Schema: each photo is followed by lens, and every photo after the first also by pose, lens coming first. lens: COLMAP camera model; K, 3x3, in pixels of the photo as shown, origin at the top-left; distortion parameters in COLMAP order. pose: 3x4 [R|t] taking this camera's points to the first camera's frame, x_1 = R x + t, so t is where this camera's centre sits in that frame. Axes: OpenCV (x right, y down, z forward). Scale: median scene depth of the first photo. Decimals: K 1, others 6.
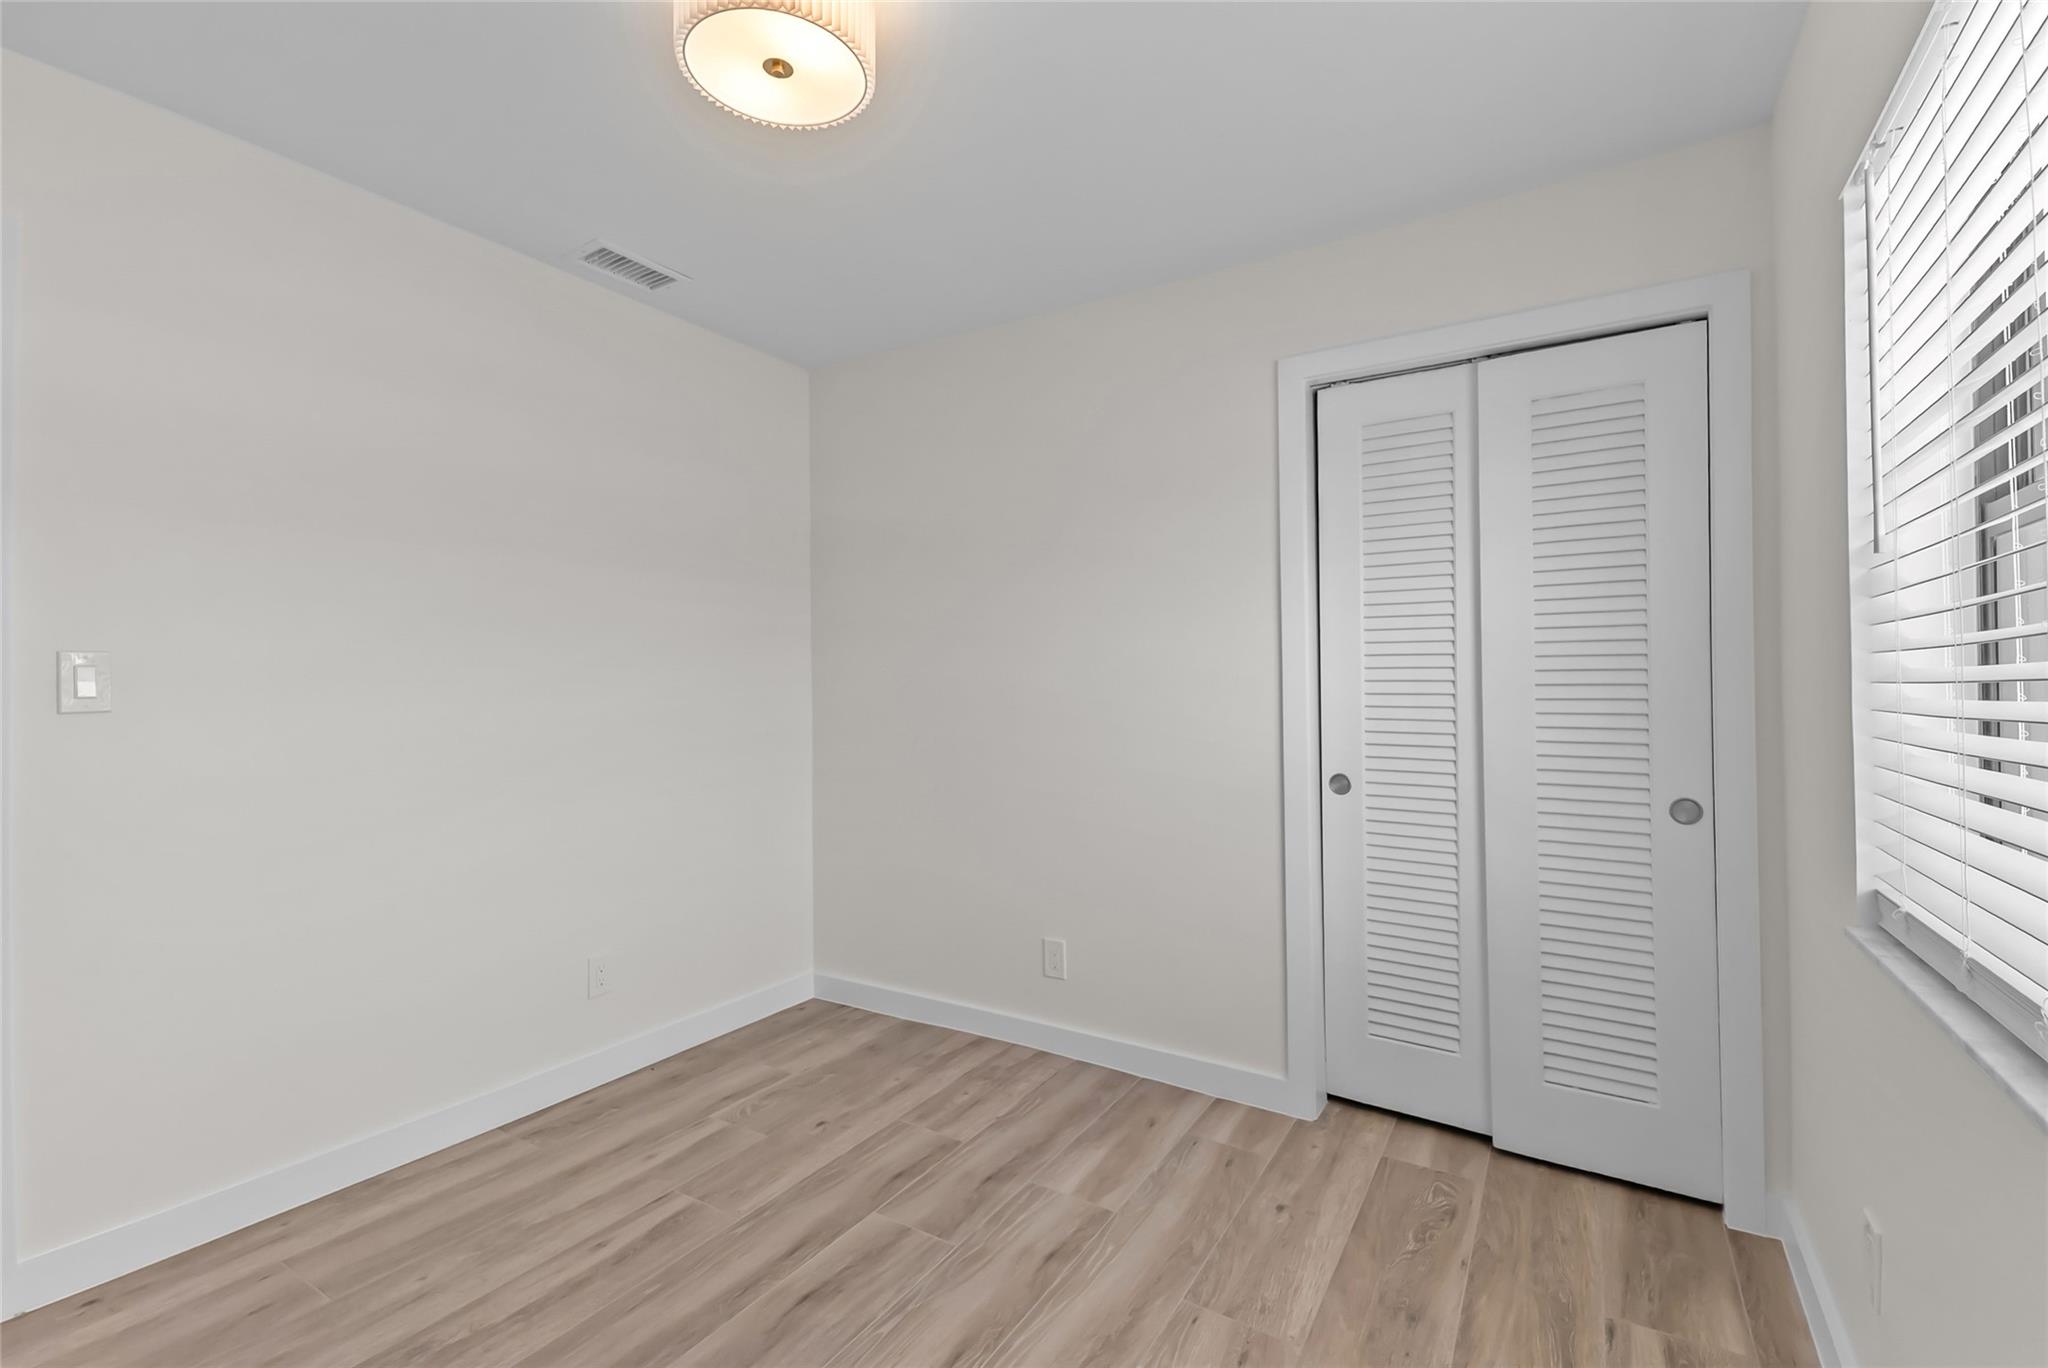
lens RADIAL K [[900.0, 0, 1016.9], [0, 900.0, 692.4], [0, 0, 1]] dist [0.035948, -0.016300]
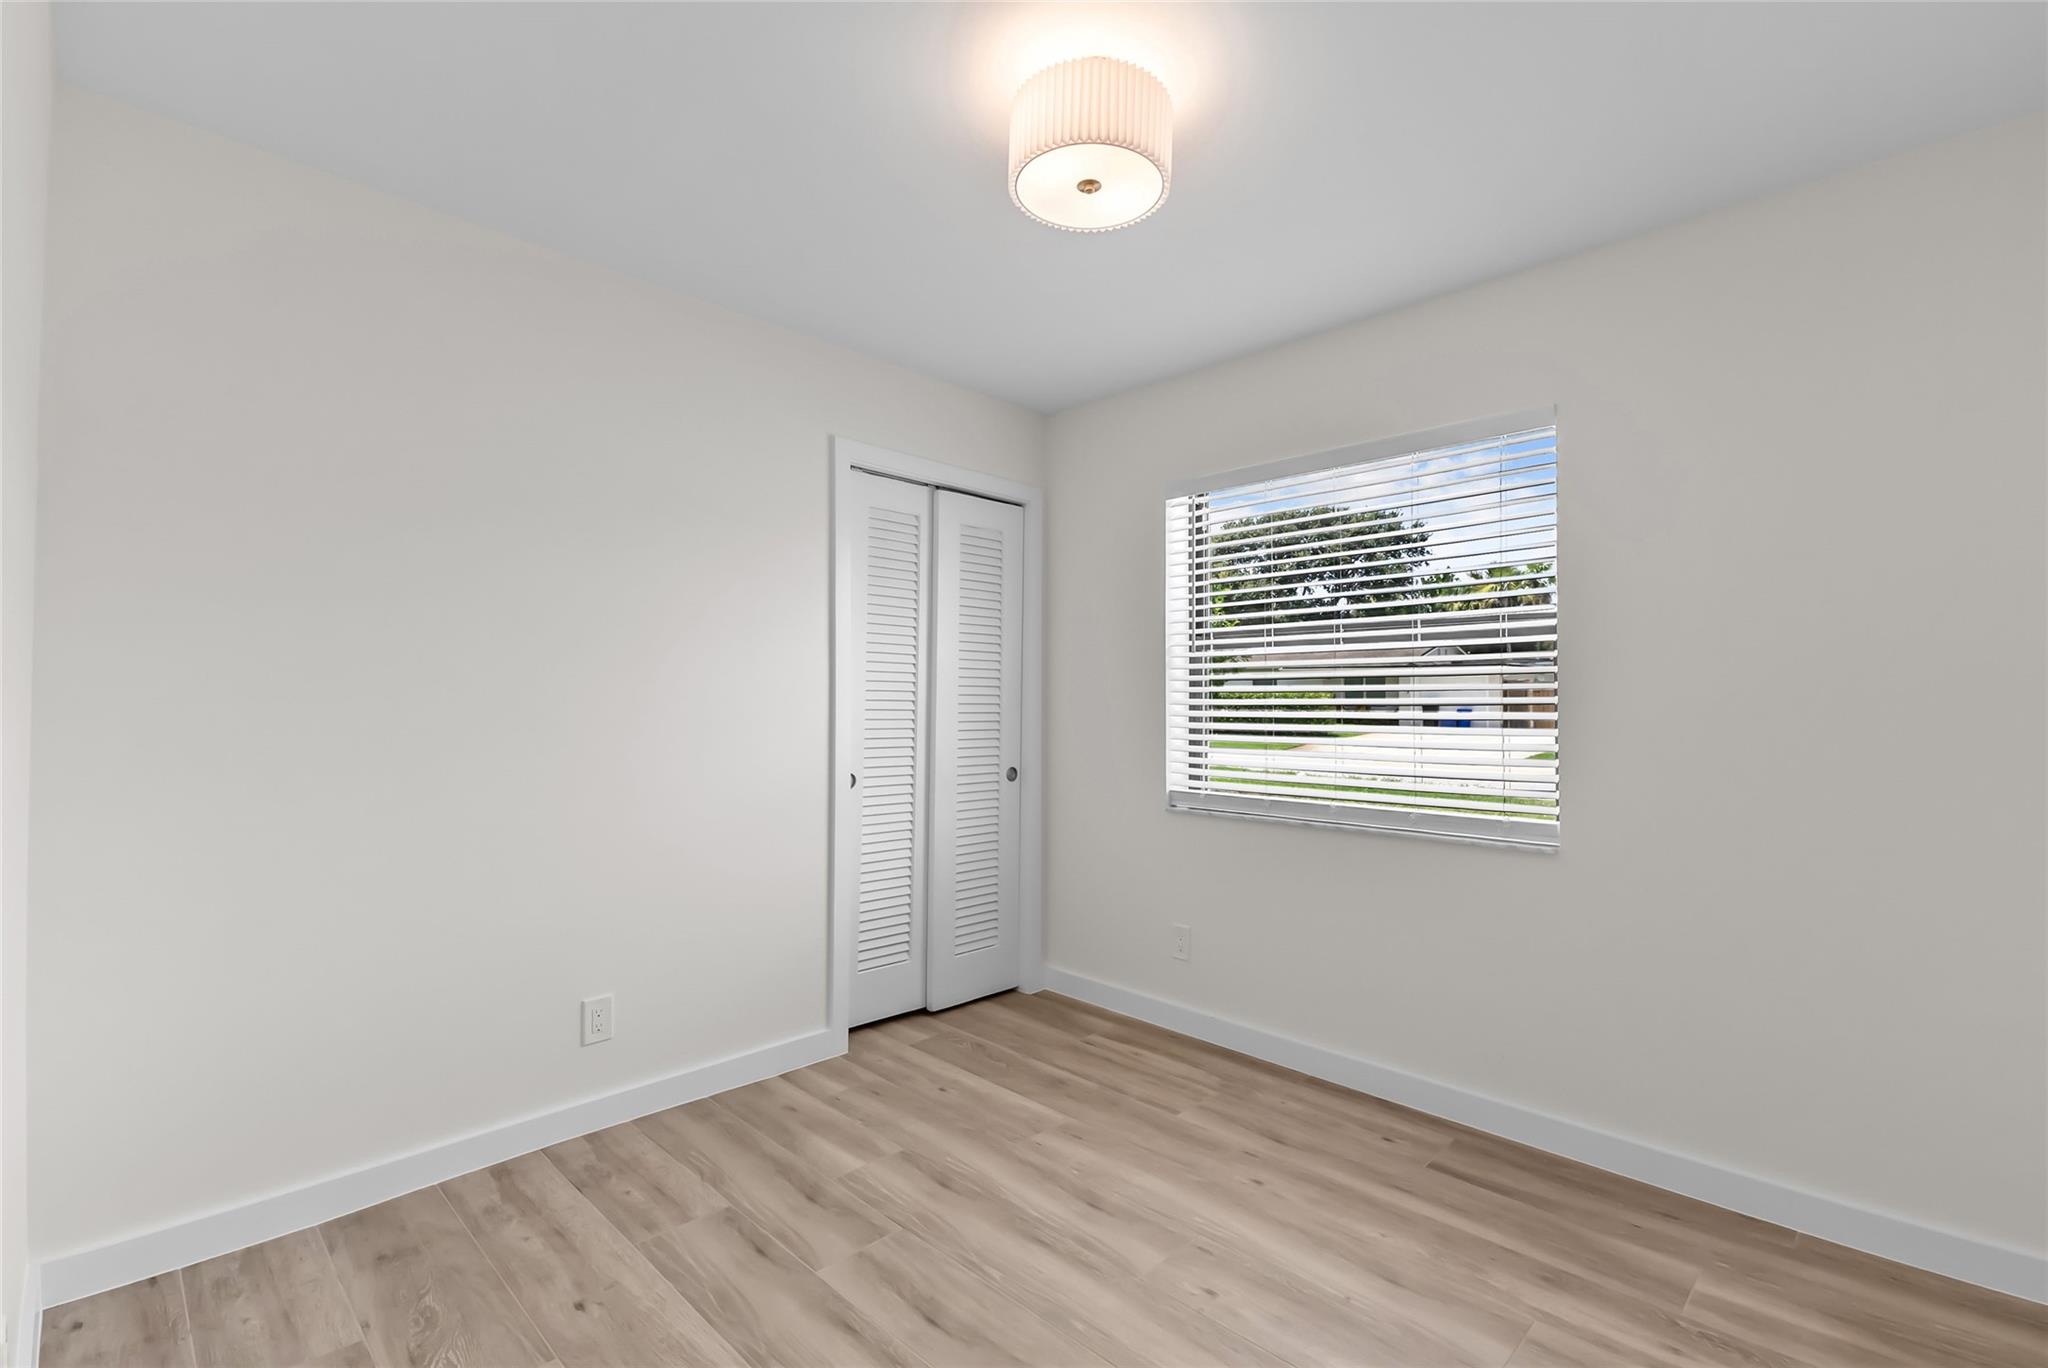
lens RADIAL K [[900.0, 0, 1016.9], [0, 900.0, 692.4], [0, 0, 1]] dist [0.035948, -0.016300]
pose [[0.231257, 0.019378, 0.972700, -0.866370], [0.005136, 0.999763, -0.021138, 0.004984], [-0.972879, 0.009884, 0.231103, 0.497031]]
